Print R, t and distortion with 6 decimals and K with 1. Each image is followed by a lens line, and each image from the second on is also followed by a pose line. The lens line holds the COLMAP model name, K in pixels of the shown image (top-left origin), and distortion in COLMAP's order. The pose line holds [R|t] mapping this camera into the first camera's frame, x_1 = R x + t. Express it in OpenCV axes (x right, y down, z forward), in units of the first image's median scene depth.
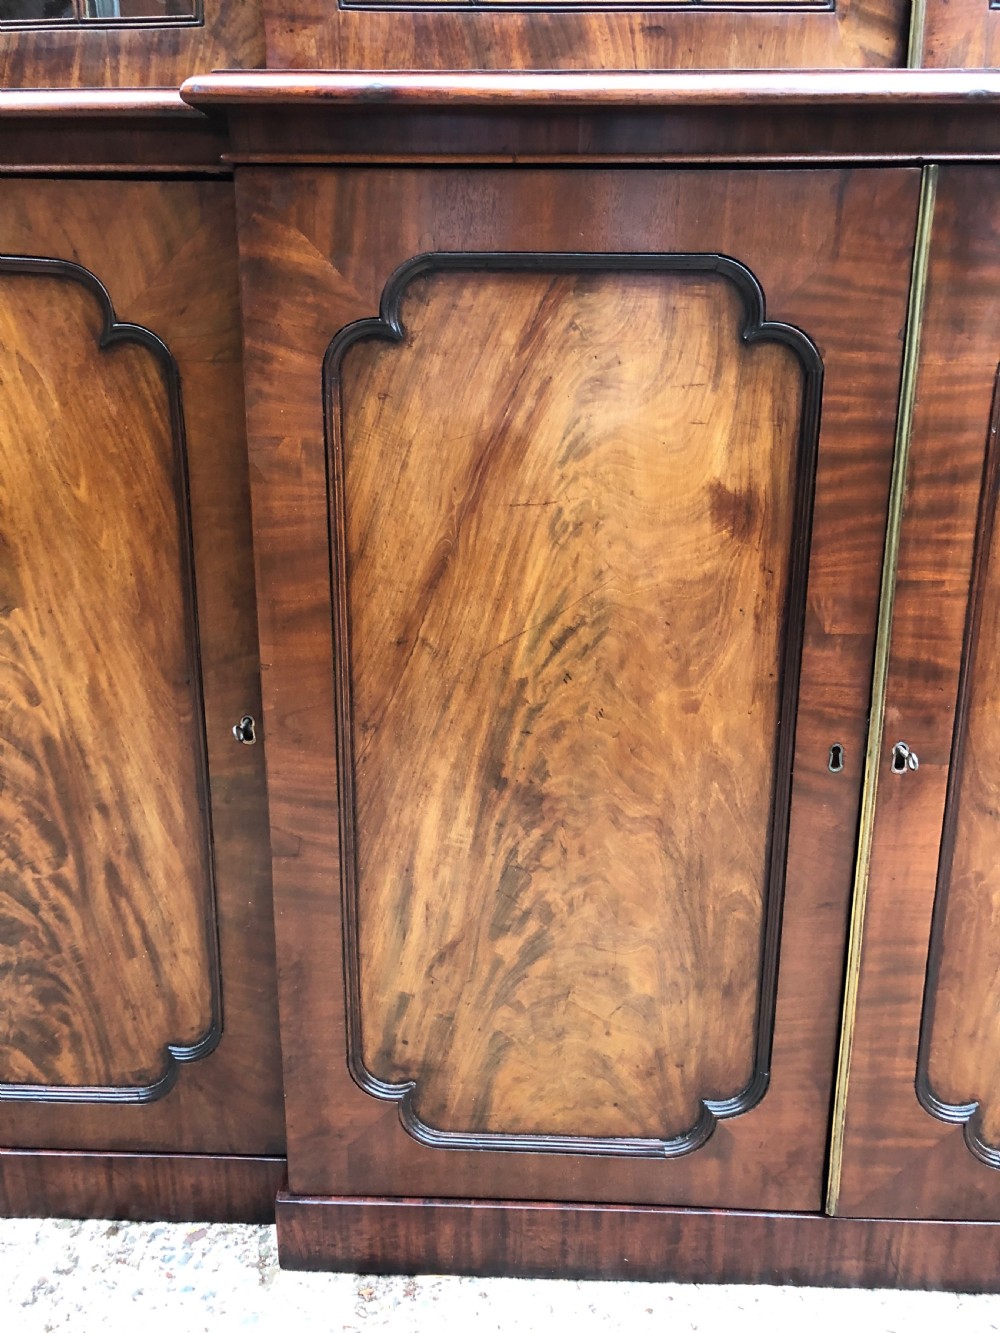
lens RADIAL K [[1087.1, 0, 515.7], [0, 1087.1, 670.3], [0, 0, 1]] dist [0.021999, -0.009040]
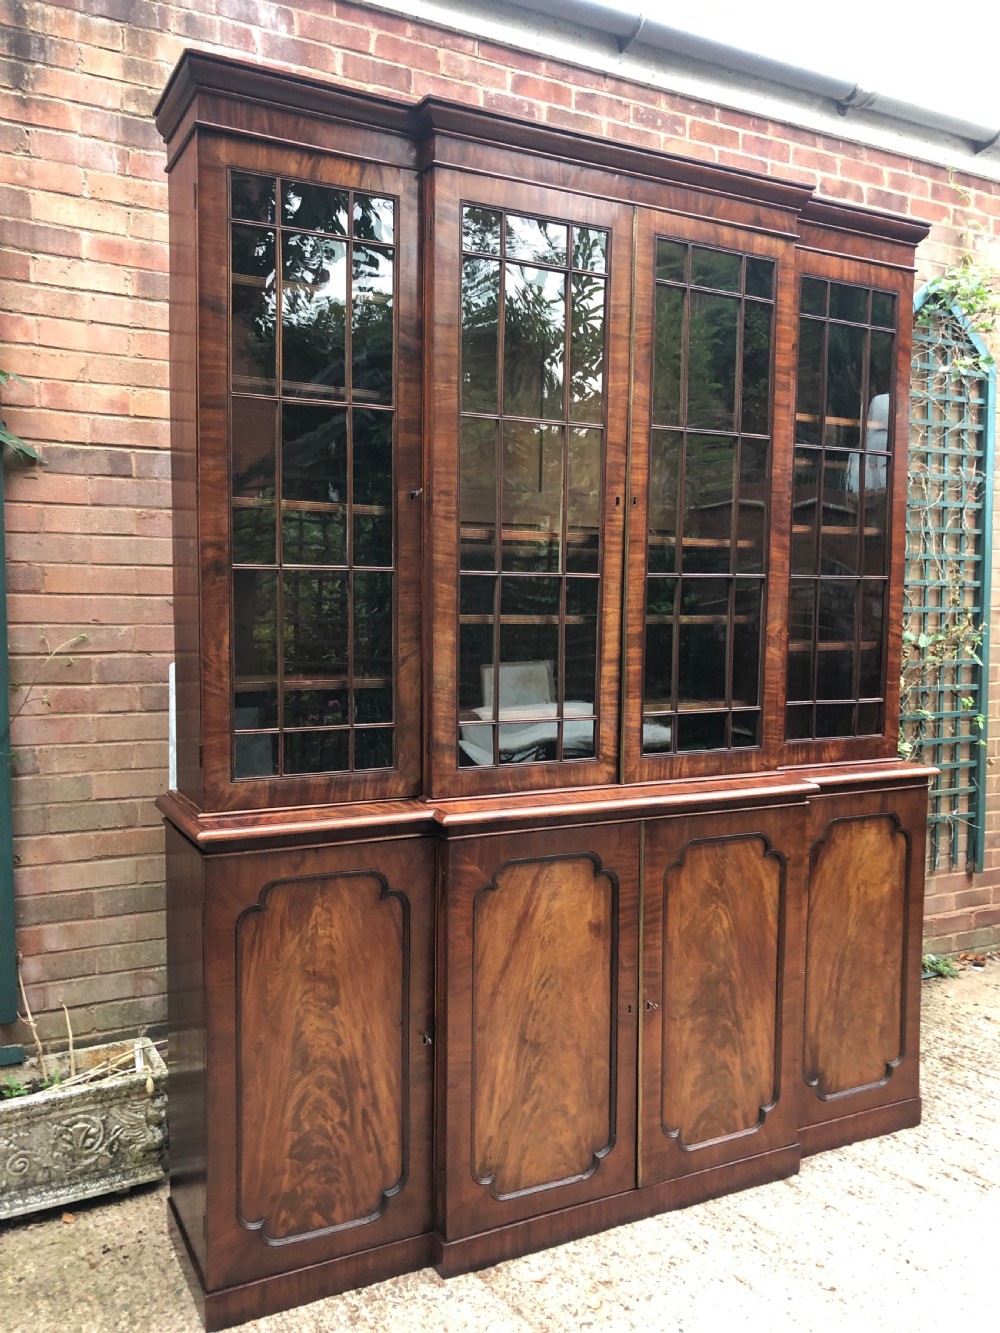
lens RADIAL K [[1087.1, 0, 494.4], [0, 1087.1, 675.0], [0, 0, 1]] dist [0.021999, -0.009040]
pose [[0.877495, -0.031956, 0.478521, -1.352288], [0.121950, 0.979849, -0.158191, -0.368503], [-0.463823, 0.197168, 0.863709, -1.475775]]
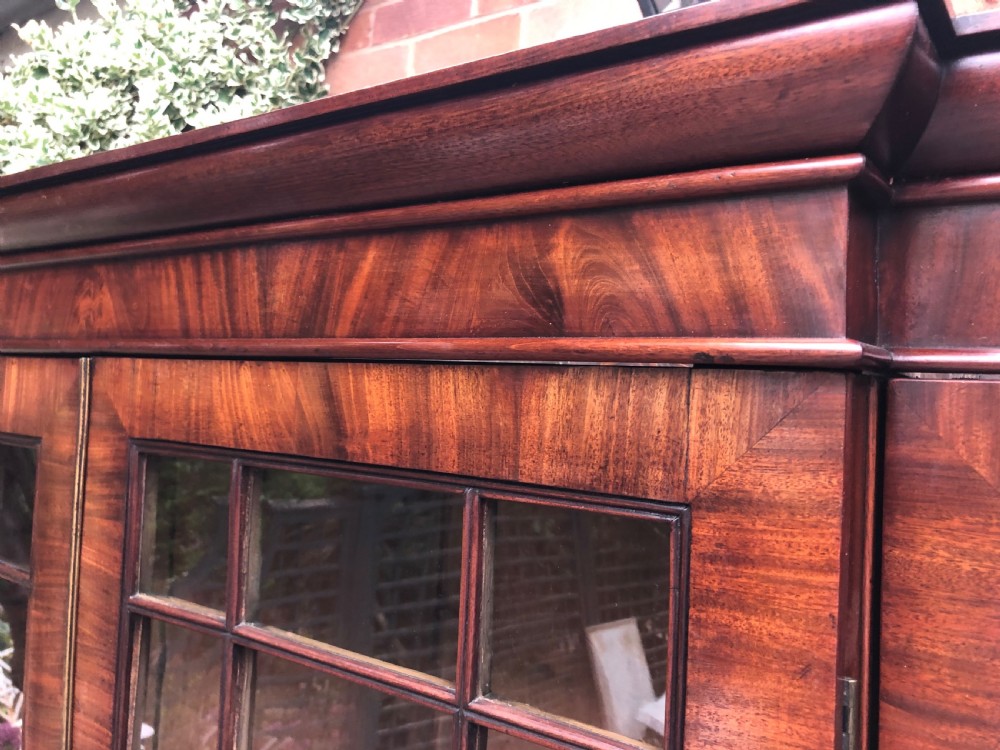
lens RADIAL K [[815.5, 0, 507.7], [0, 815.5, 382.3], [0, 0, 1]] dist [0.021999, -0.009040]
pose [[0.834435, 0.025153, -0.550532, 0.966543], [-0.186599, 0.952849, -0.239292, -1.845885], [0.518555, 0.302402, 0.799783, 0.217947]]
